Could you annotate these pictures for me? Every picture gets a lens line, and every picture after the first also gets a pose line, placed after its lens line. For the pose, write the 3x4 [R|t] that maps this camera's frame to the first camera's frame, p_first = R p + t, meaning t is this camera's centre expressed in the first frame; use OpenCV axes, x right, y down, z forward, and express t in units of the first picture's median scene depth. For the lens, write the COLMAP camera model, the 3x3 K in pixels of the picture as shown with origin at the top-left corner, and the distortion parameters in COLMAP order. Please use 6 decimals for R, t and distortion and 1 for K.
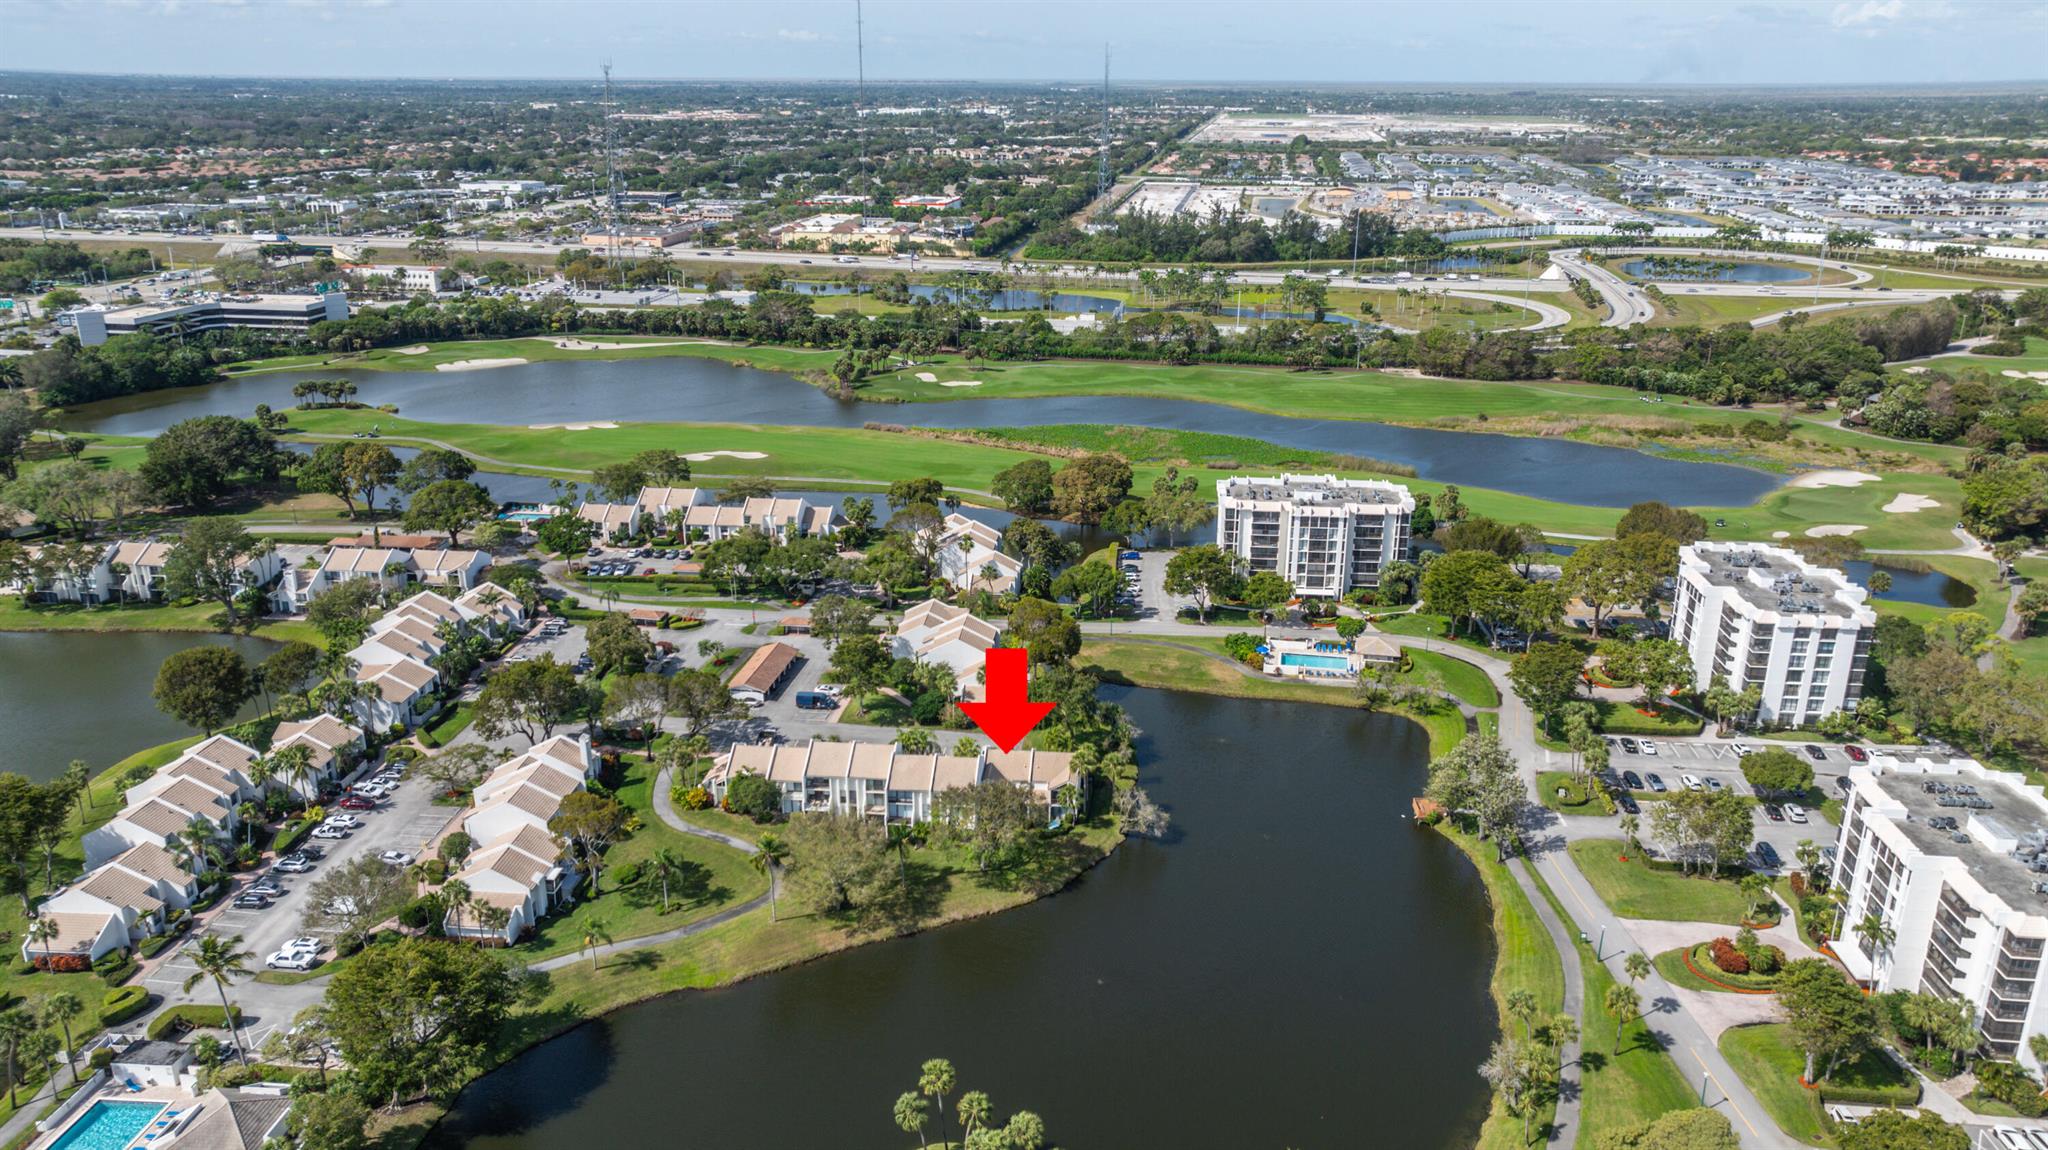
lens RADIAL K [[1431.8, 0, 1024.0], [0, 1431.8, 575.0], [0, 0, 1]] dist [-0.001256, -0.000549]
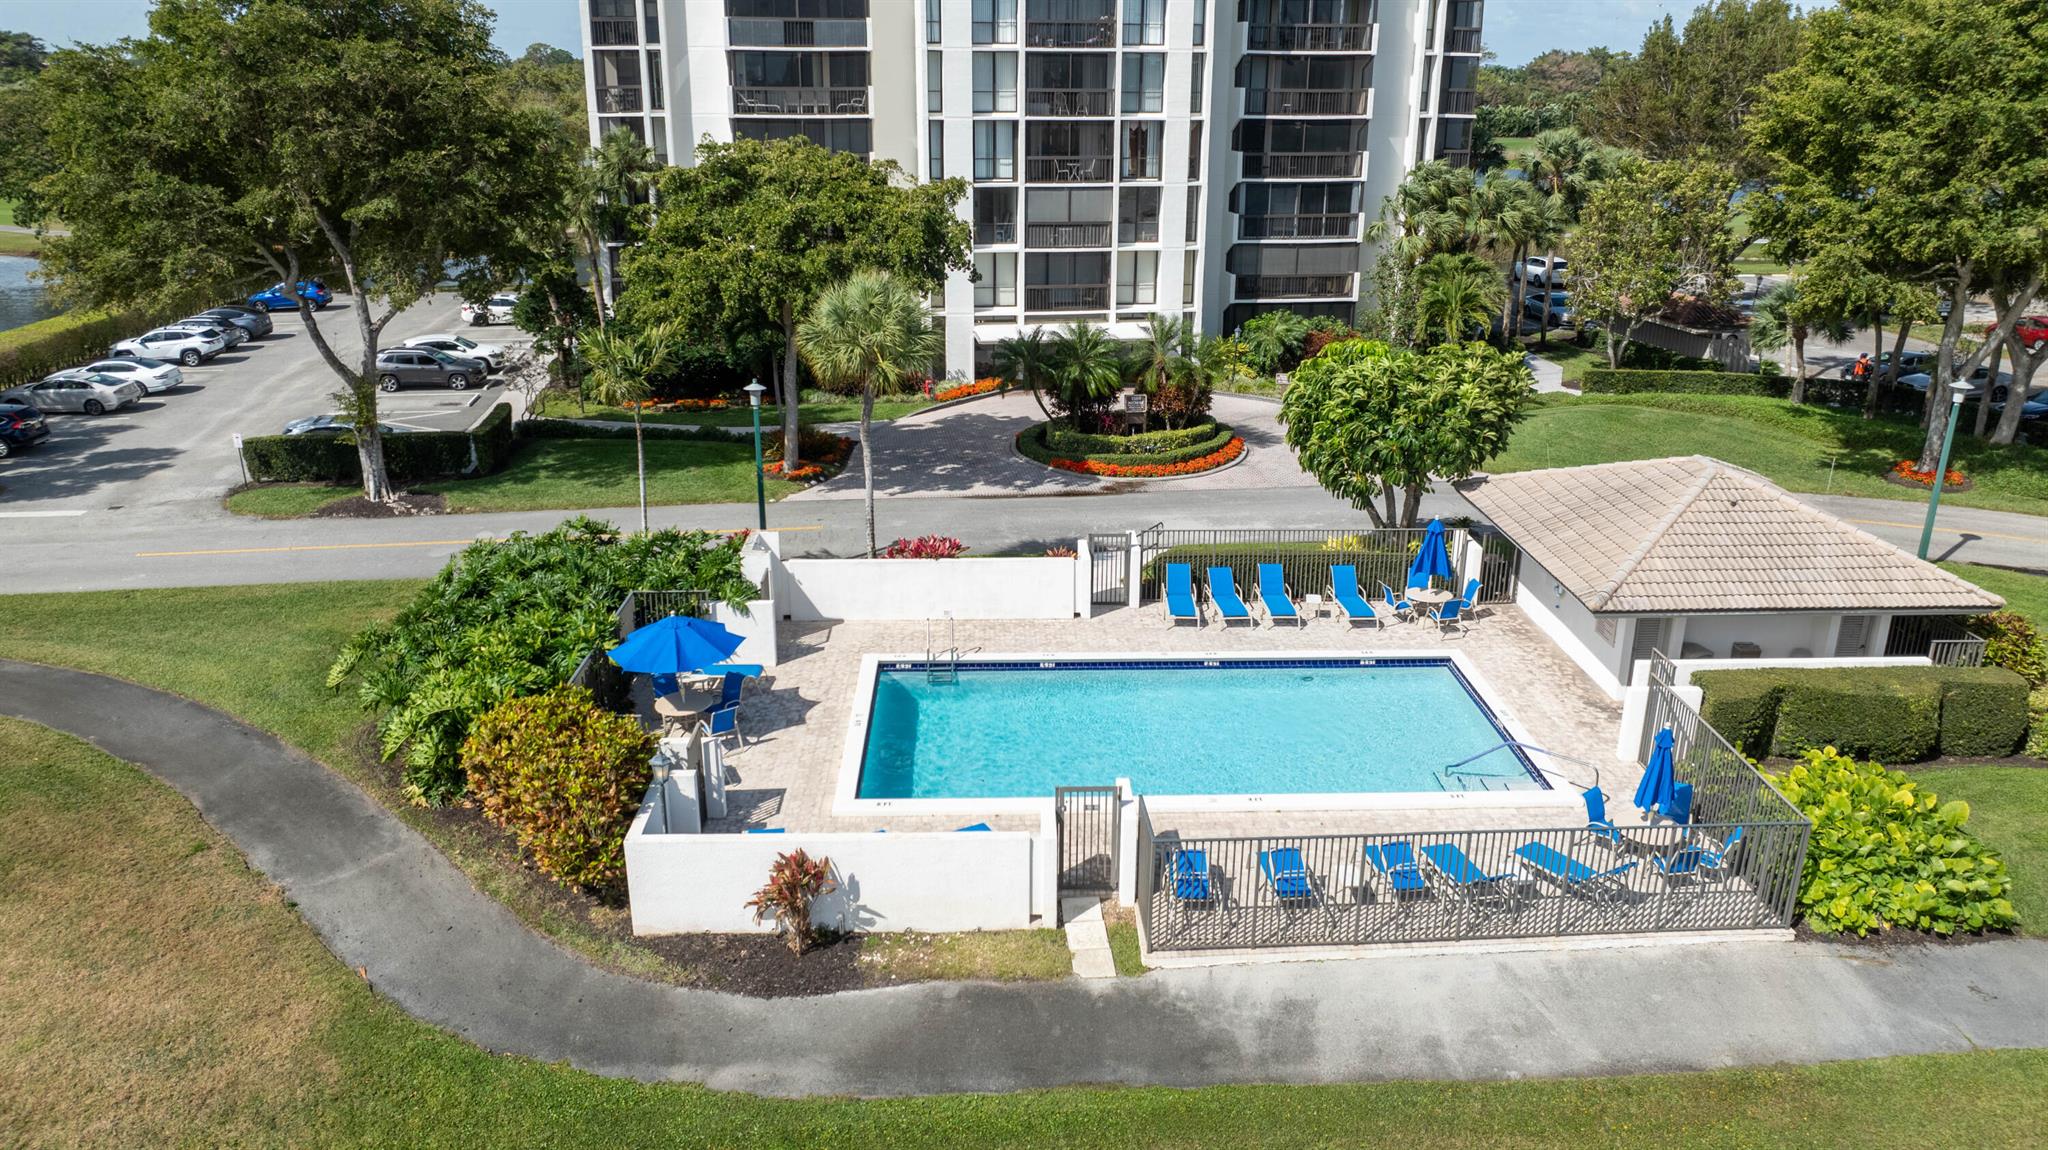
lens RADIAL K [[1433.3, 0, 1024.0], [0, 1433.3, 575.0], [0, 0, 1]] dist [-0.029407, 0.060077]
pose [[0.974623, -0.071028, 0.212284, 0.165255], [0.070601, 0.997458, 0.009600, 0.046531], [-0.212427, 0.005631, 0.977161, 0.875382]]
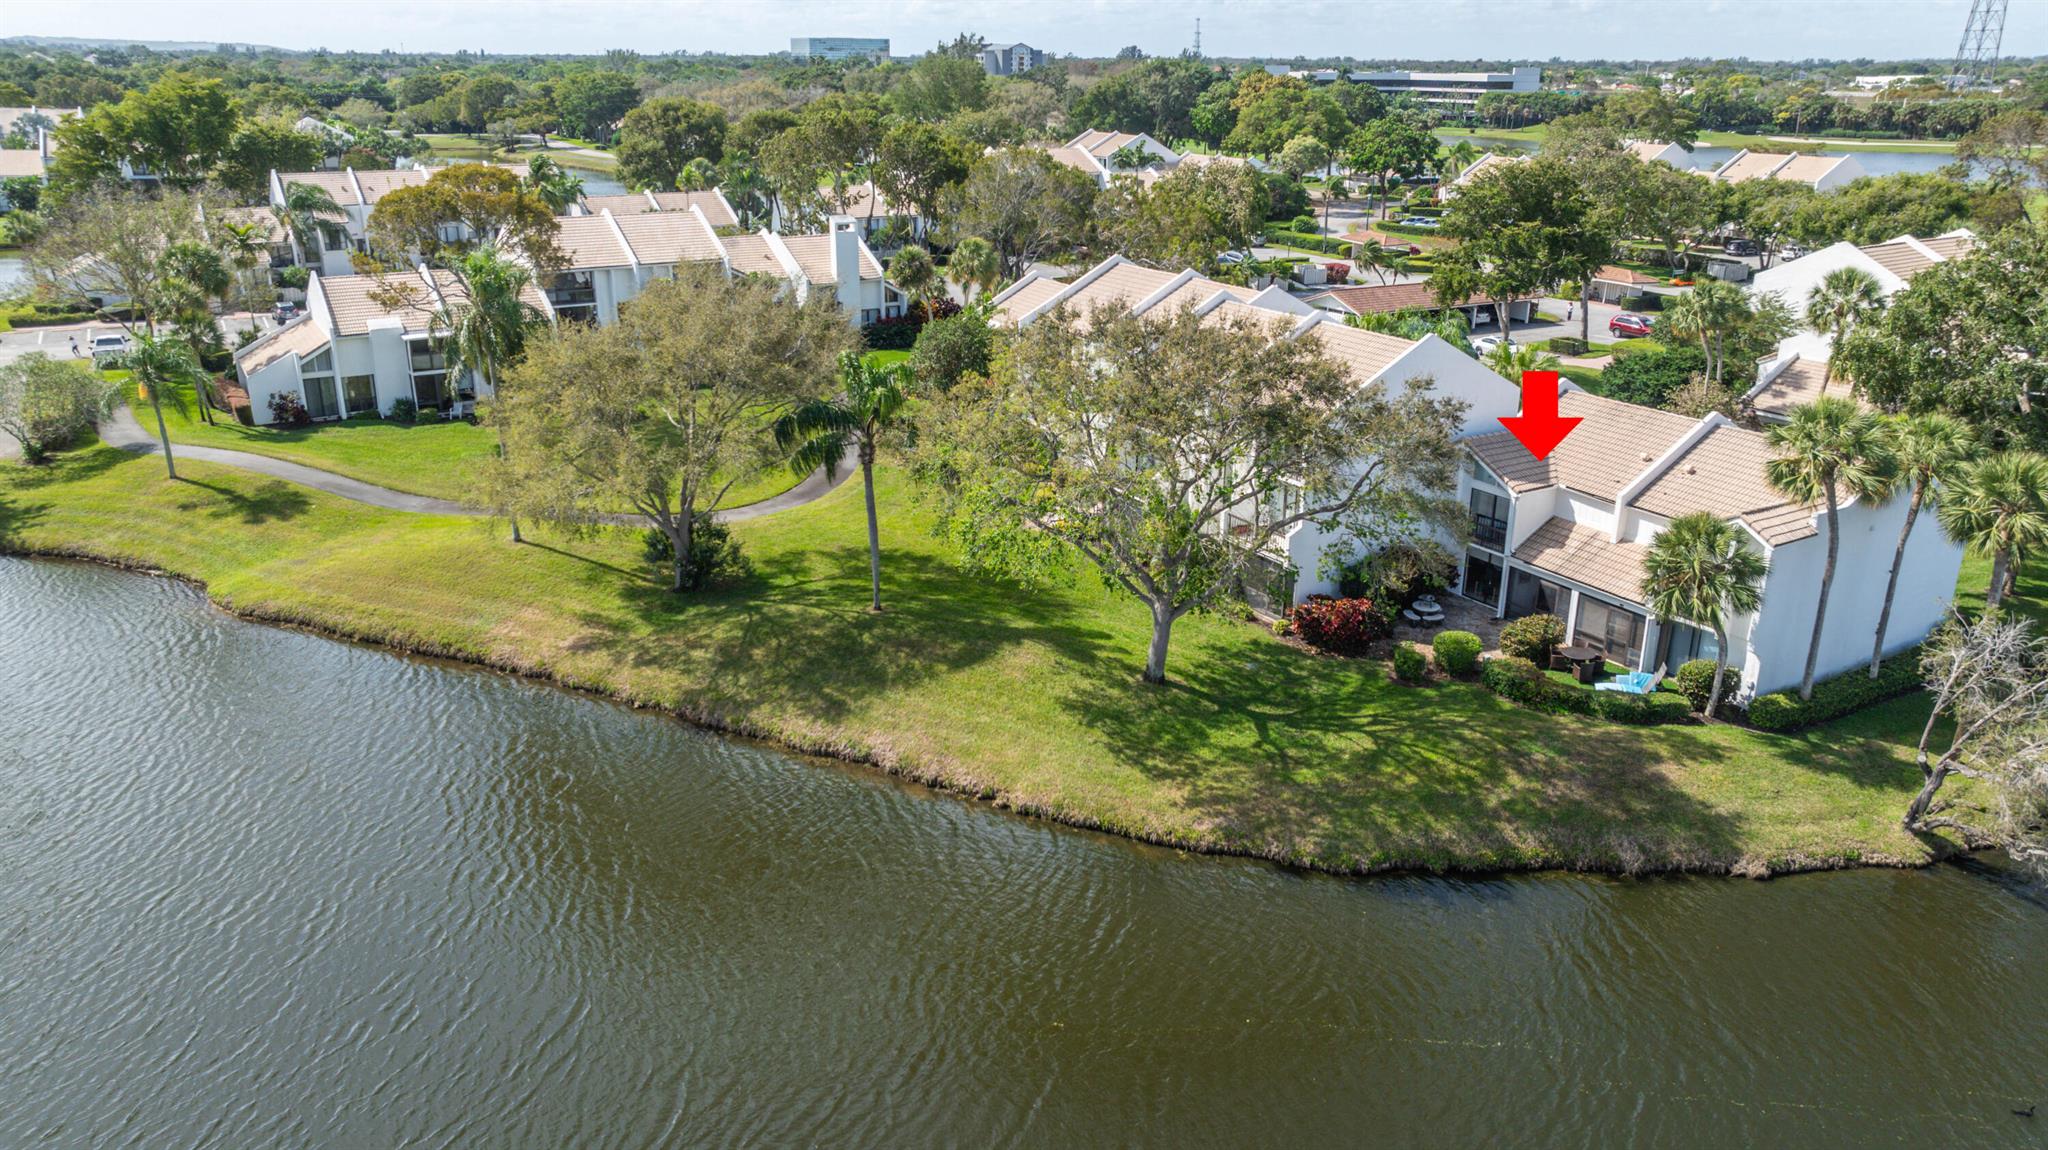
lens RADIAL K [[1433.3, 0, 1024.0], [0, 1433.3, 575.0], [0, 0, 1]] dist [-0.029407, 0.060077]
pose [[0.606133, 0.272948, -0.747063, 0.101298], [-0.269899, 0.954125, 0.129617, 0.117500], [0.748170, 0.123067, 0.651995, 0.586954]]
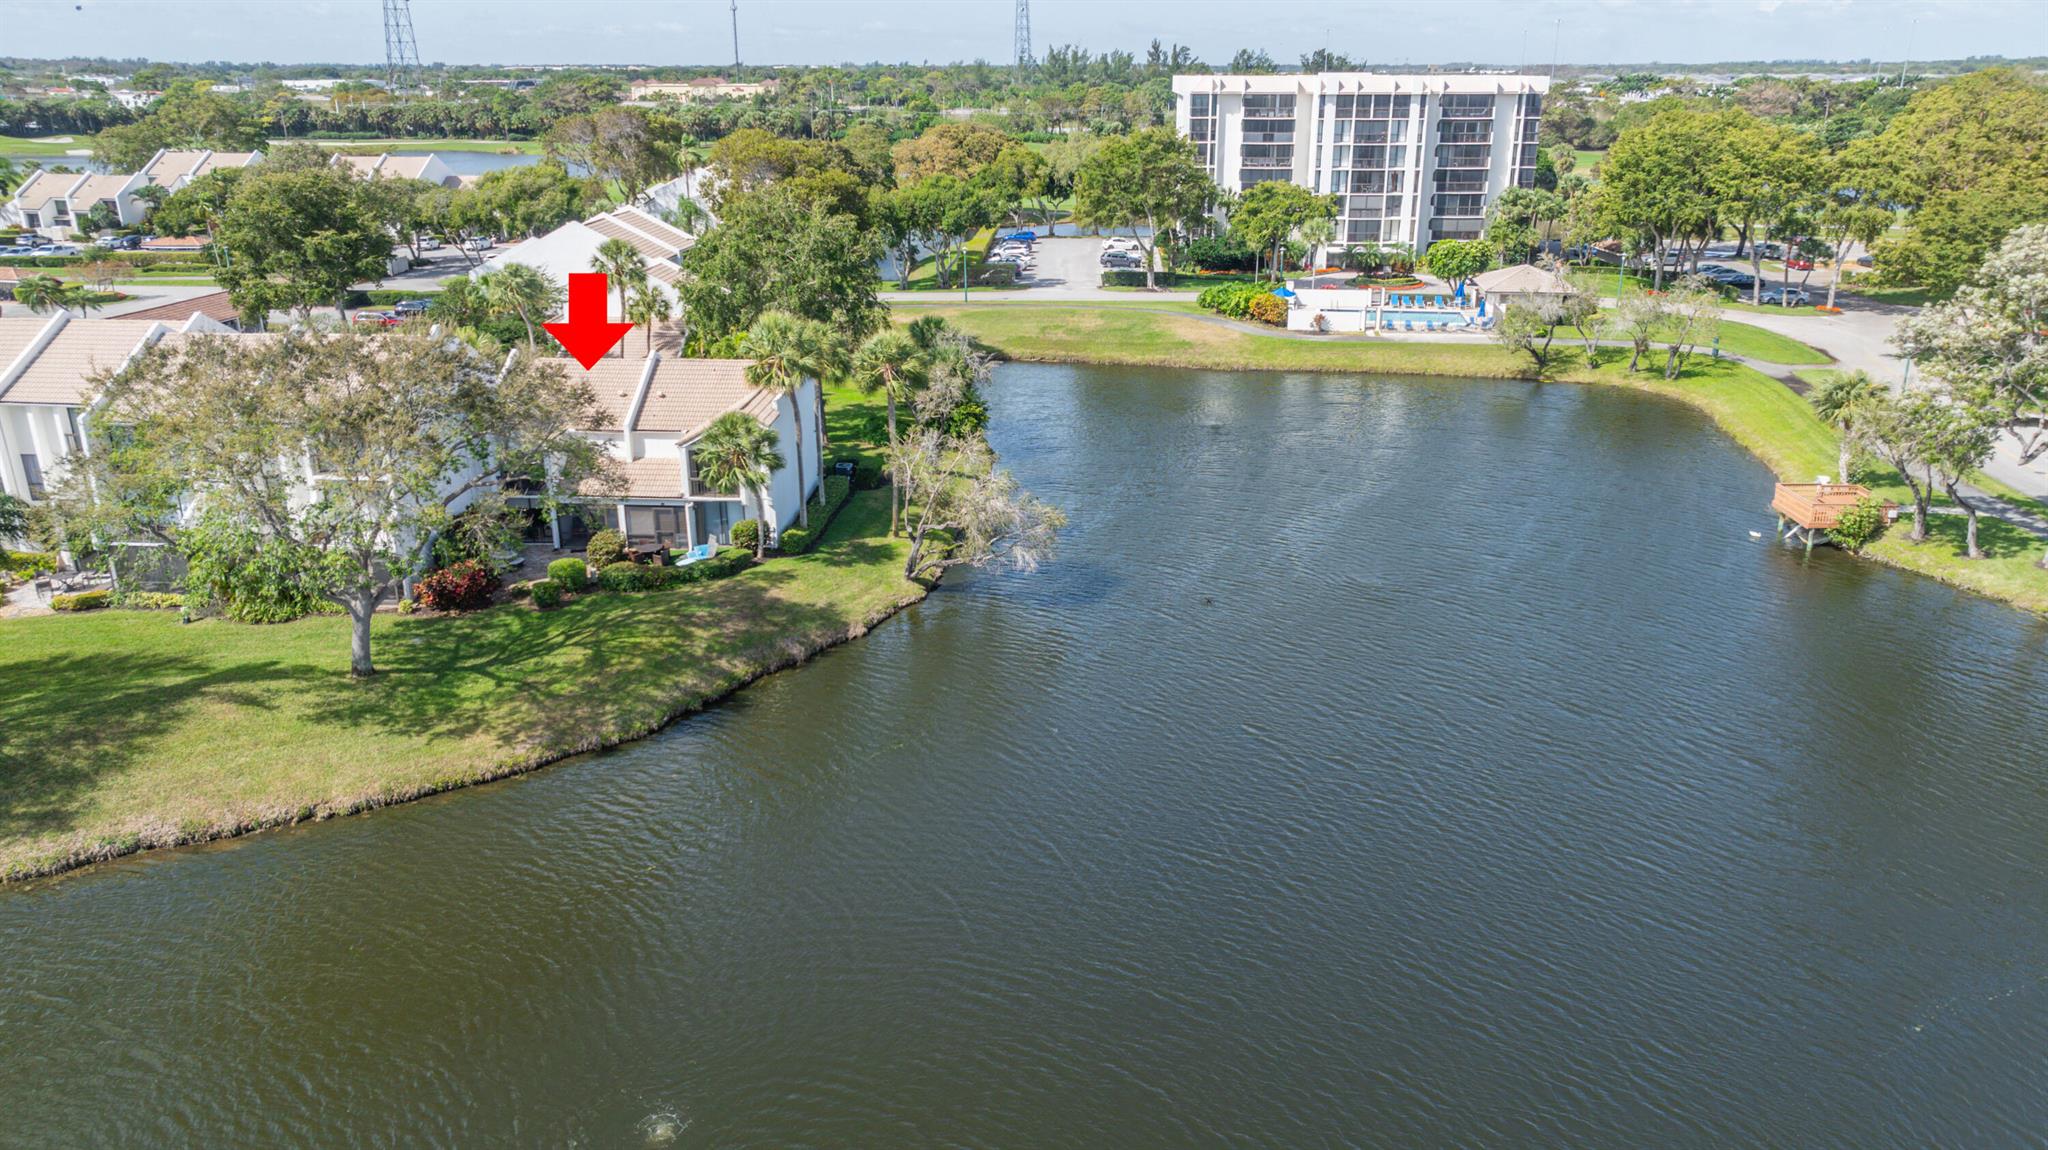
lens RADIAL K [[1433.3, 0, 1024.0], [0, 1433.3, 575.0], [0, 0, 1]] dist [-0.029407, 0.060077]
pose [[0.999033, -0.017622, 0.040275, 0.060665], [0.017481, 0.999840, 0.003840, 0.136774], [-0.040336, -0.003132, 0.999181, 0.523201]]
